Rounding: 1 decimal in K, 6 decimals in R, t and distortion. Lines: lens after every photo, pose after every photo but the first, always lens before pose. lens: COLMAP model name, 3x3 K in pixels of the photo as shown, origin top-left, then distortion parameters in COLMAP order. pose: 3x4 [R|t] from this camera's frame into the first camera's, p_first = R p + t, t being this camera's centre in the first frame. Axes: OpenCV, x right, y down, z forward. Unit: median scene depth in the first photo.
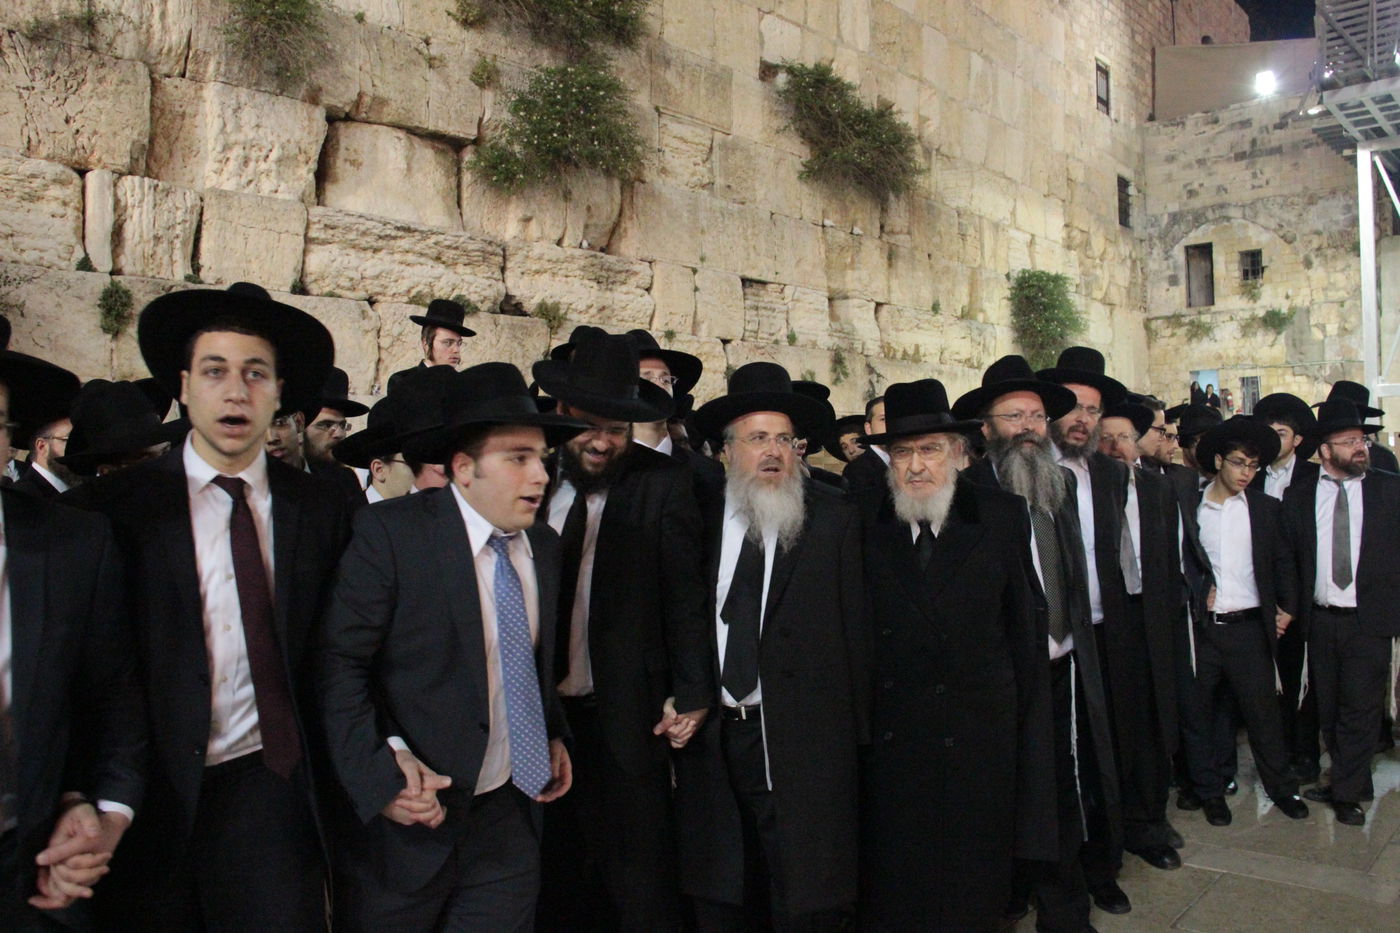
lens RADIAL K [[1173.6, 0, 714.4], [0, 1173.6, 468.9], [0, 0, 1]] dist [-0.189621, 0.169168]
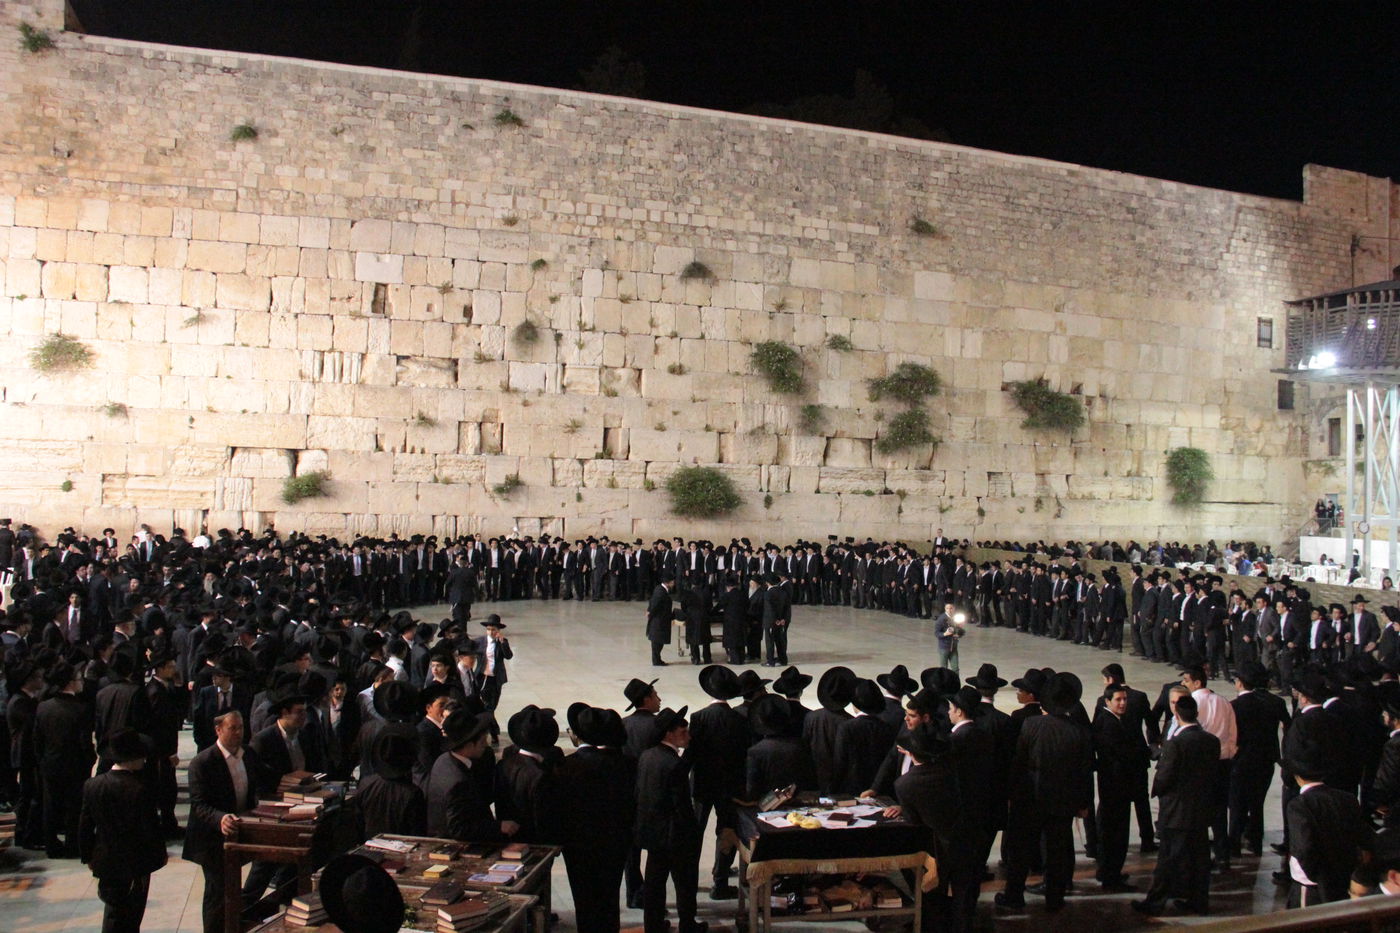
lens RADIAL K [[1173.6, 0, 714.4], [0, 1173.6, 468.9], [0, 0, 1]] dist [-0.189621, 0.169168]
pose [[0.869924, 0.024947, -0.492555, 0.759600], [-0.035929, 0.999272, -0.012846, -0.115744], [0.491876, 0.028872, 0.870187, -1.532036]]
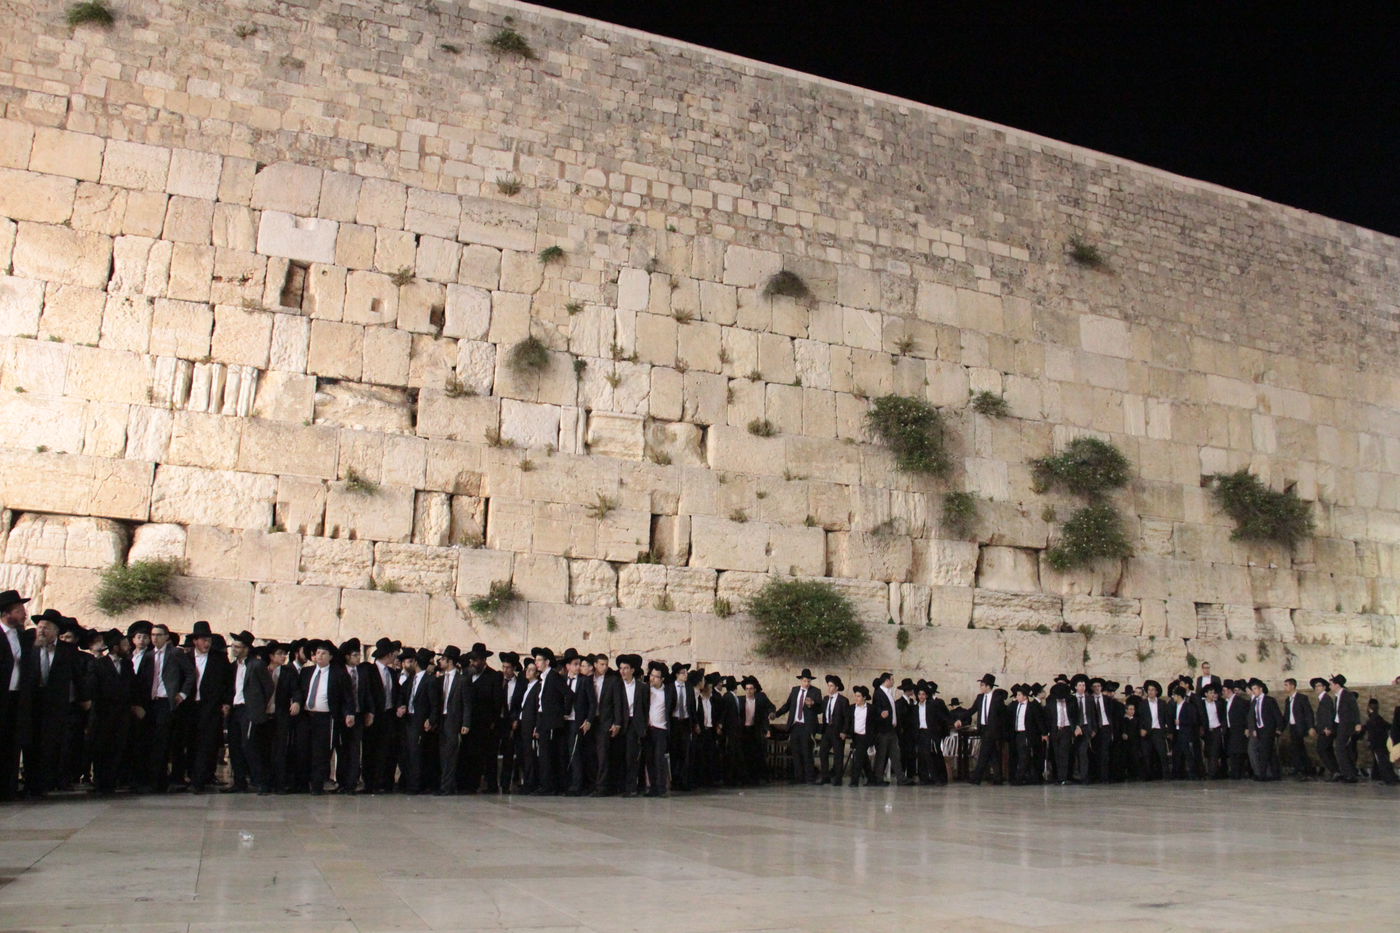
lens RADIAL K [[1173.6, 0, 714.4], [0, 1173.6, 468.9], [0, 0, 1]] dist [-0.189621, 0.169168]
pose [[0.897646, -0.073395, -0.434563, 0.133504], [-0.027247, 0.974907, -0.220939, 0.039531], [0.439874, 0.210165, 0.873122, -0.864956]]
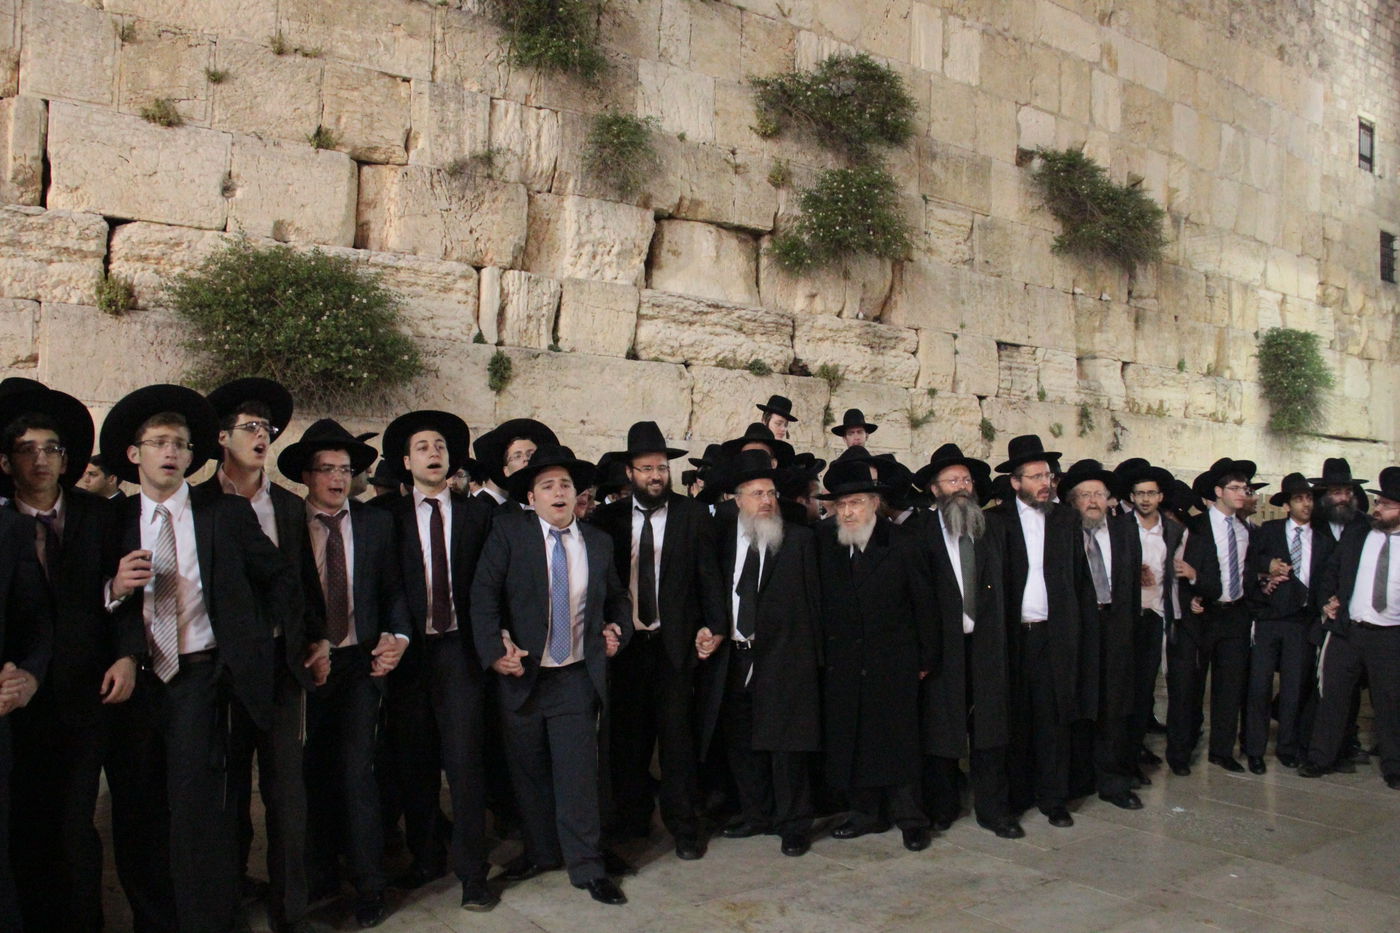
lens RADIAL K [[1173.6, 0, 714.4], [0, 1173.6, 468.9], [0, 0, 1]] dist [-0.189621, 0.169168]
pose [[0.973033, 0.027077, -0.229072, 0.017080], [-0.033890, 0.999091, -0.025860, -0.000997], [0.228163, 0.032926, 0.973066, -0.158722]]
